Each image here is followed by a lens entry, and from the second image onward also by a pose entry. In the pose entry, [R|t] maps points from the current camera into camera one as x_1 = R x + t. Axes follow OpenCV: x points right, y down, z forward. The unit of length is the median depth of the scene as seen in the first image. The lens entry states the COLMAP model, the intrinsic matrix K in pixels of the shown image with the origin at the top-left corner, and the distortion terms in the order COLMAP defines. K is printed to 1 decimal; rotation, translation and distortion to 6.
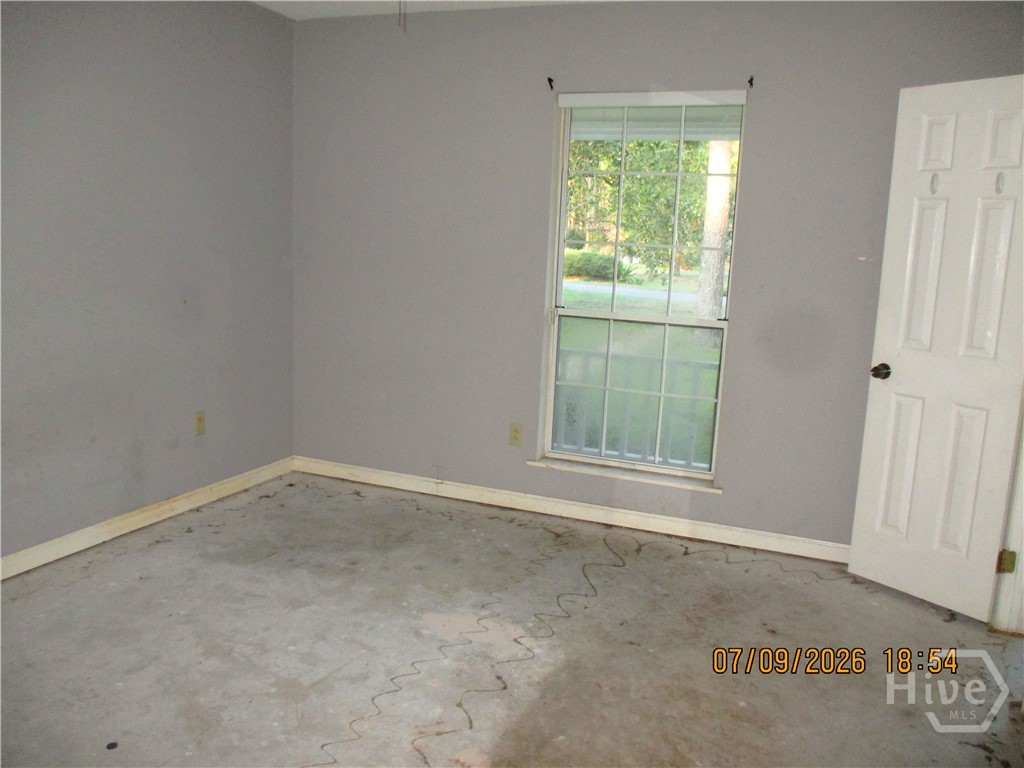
lens RADIAL K [[862.6, 0, 512.0], [0, 862.6, 384.0], [0, 0, 1]] dist [0.002583, 0.000688]
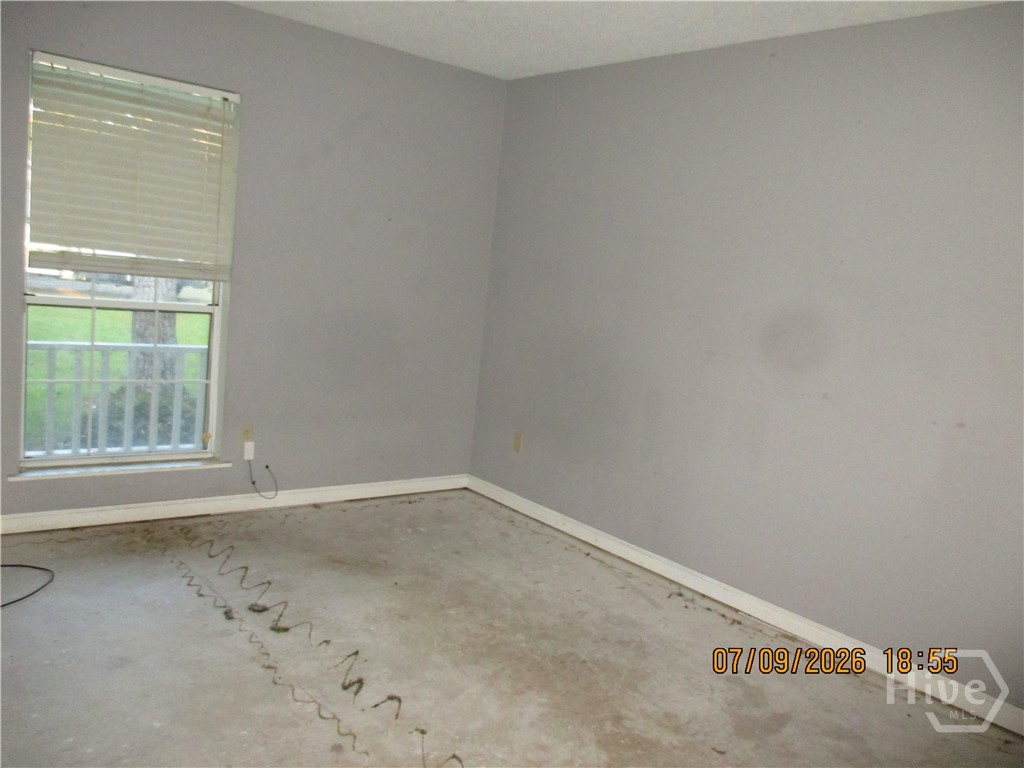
lens RADIAL K [[848.7, 0, 512.0], [0, 848.7, 384.0], [0, 0, 1]] dist [0.002262, 0.001261]
pose [[0.476340, -0.114404, 0.871786, -0.490346], [0.058407, 0.993426, 0.098453, -0.058436], [-0.877319, 0.004021, 0.479891, 0.176150]]
